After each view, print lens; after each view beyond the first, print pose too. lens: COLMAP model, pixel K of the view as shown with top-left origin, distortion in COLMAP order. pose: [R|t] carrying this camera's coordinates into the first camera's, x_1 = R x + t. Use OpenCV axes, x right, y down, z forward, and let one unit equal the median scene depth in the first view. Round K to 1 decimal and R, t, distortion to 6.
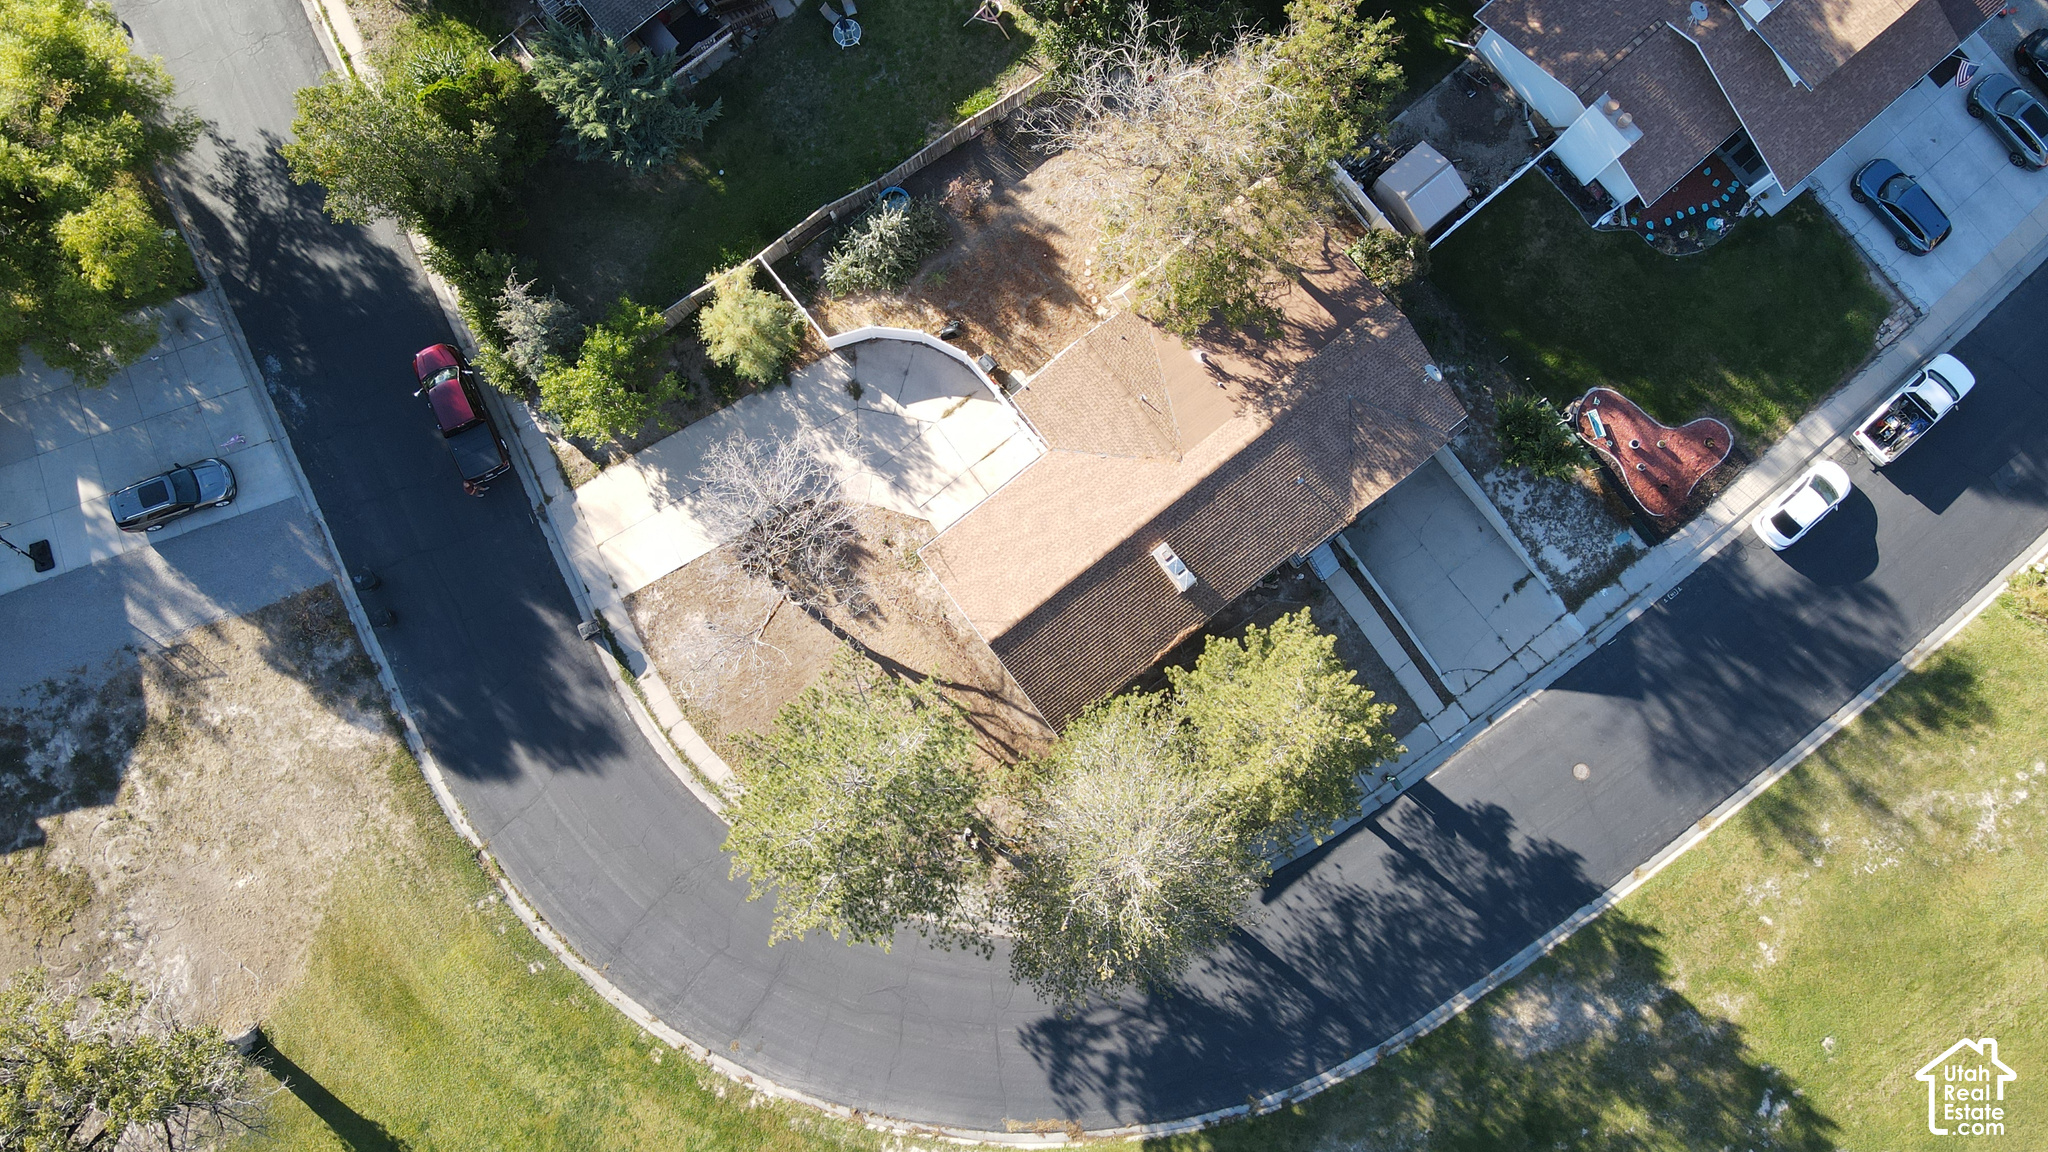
lens RADIAL K [[1509.5, 0, 1024.0], [0, 1509.5, 570.6], [0, 0, 1]] dist [0.005061, 0.020458]
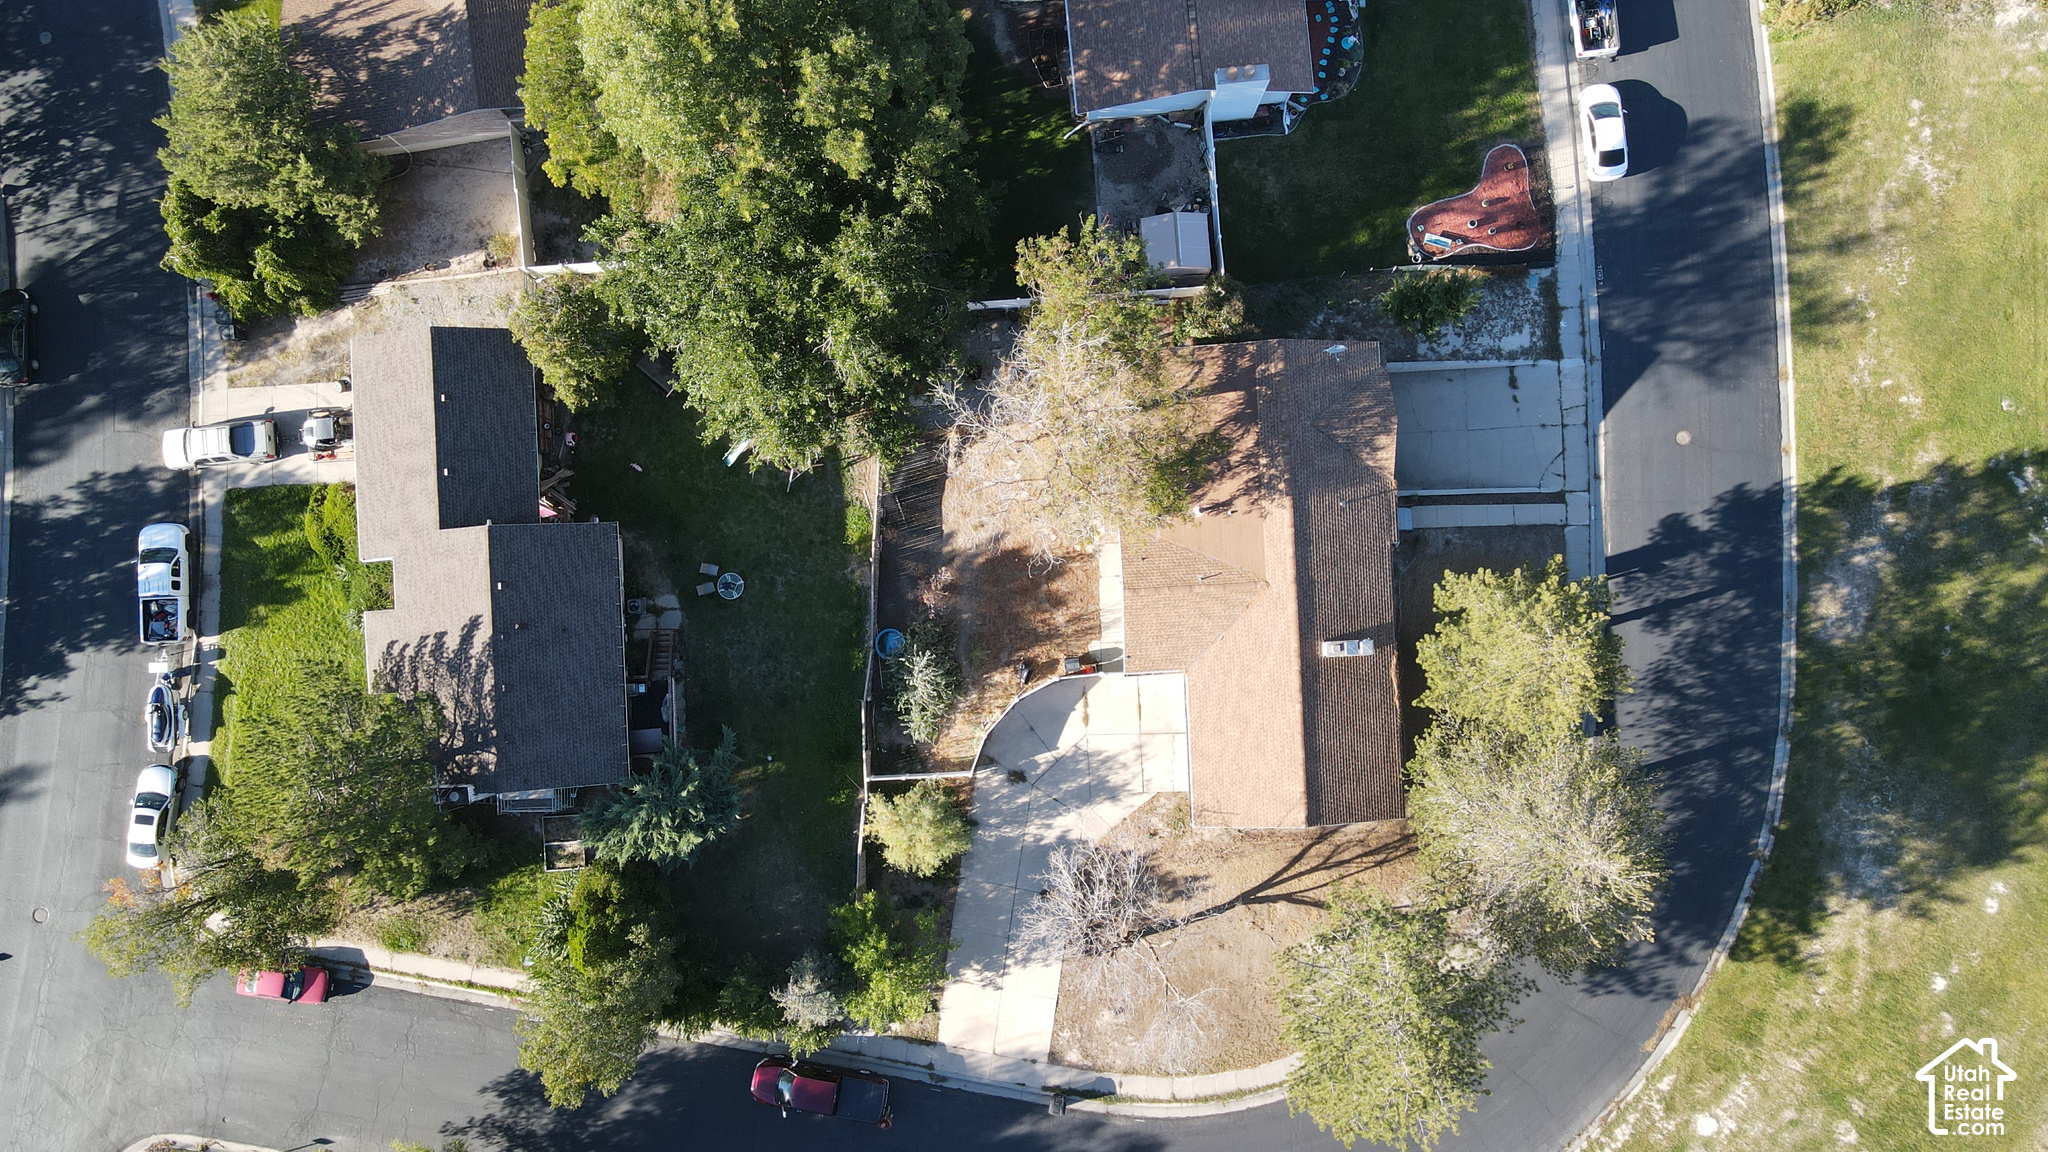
lens RADIAL K [[1509.5, 0, 1019.3], [0, 1509.5, 572.2], [0, 0, 1]] dist [0.005061, 0.020458]
pose [[0.578200, -0.815400, 0.028422, -0.022911], [0.813803, 0.578861, 0.051420, -0.261116], [-0.058380, -0.006601, 0.998273, -0.075227]]
